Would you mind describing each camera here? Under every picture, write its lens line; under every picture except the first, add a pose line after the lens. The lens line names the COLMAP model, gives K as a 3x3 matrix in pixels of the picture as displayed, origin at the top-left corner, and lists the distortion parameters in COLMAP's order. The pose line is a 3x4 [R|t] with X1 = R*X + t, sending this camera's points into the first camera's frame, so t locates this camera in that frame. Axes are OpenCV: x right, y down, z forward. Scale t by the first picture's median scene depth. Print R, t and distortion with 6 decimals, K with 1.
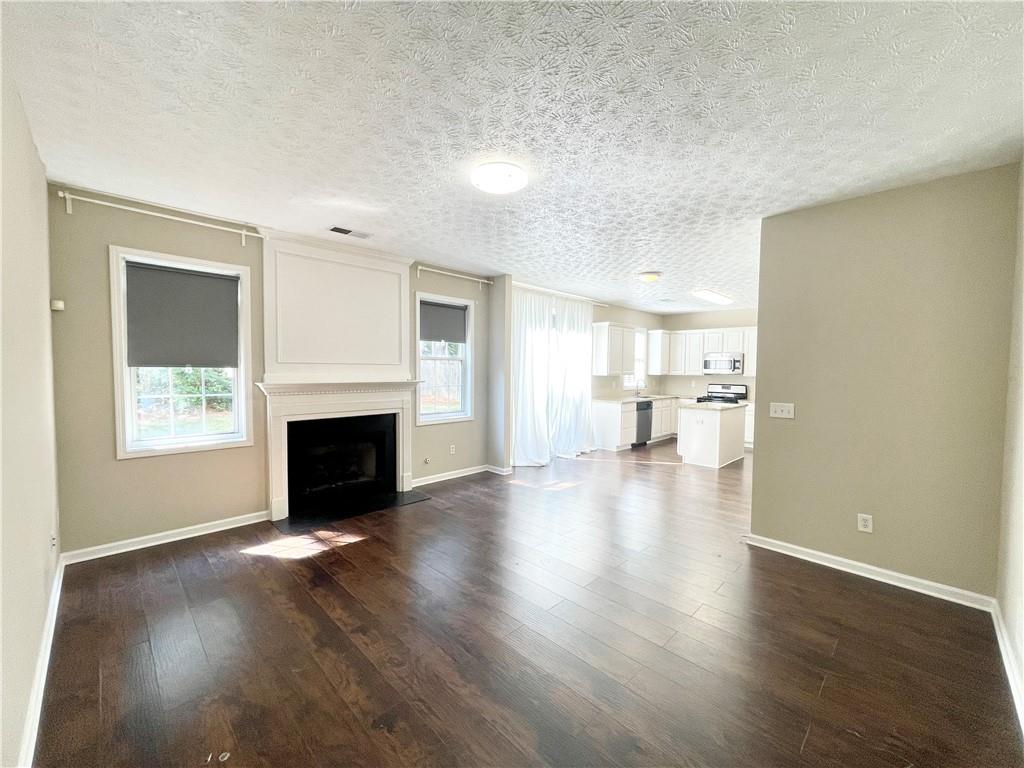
lens RADIAL K [[412.2, 0, 508.9], [0, 412.2, 383.7], [0, 0, 1]] dist [0.000619, 0.000040]
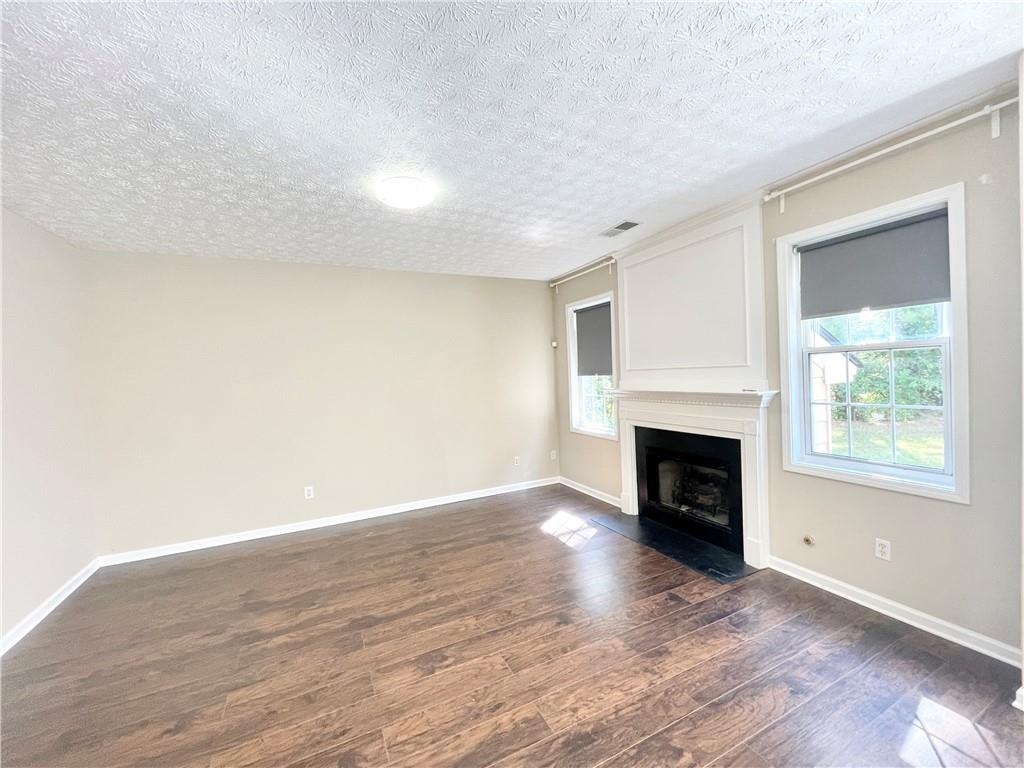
lens RADIAL K [[412.2, 0, 508.9], [0, 412.2, 383.7], [0, 0, 1]] dist [0.000619, 0.000040]
pose [[-0.321606, 0.028273, -0.946451, 0.471351], [0.004055, 0.999586, 0.028482, -0.038678], [0.946865, 0.005322, -0.321588, 0.866041]]
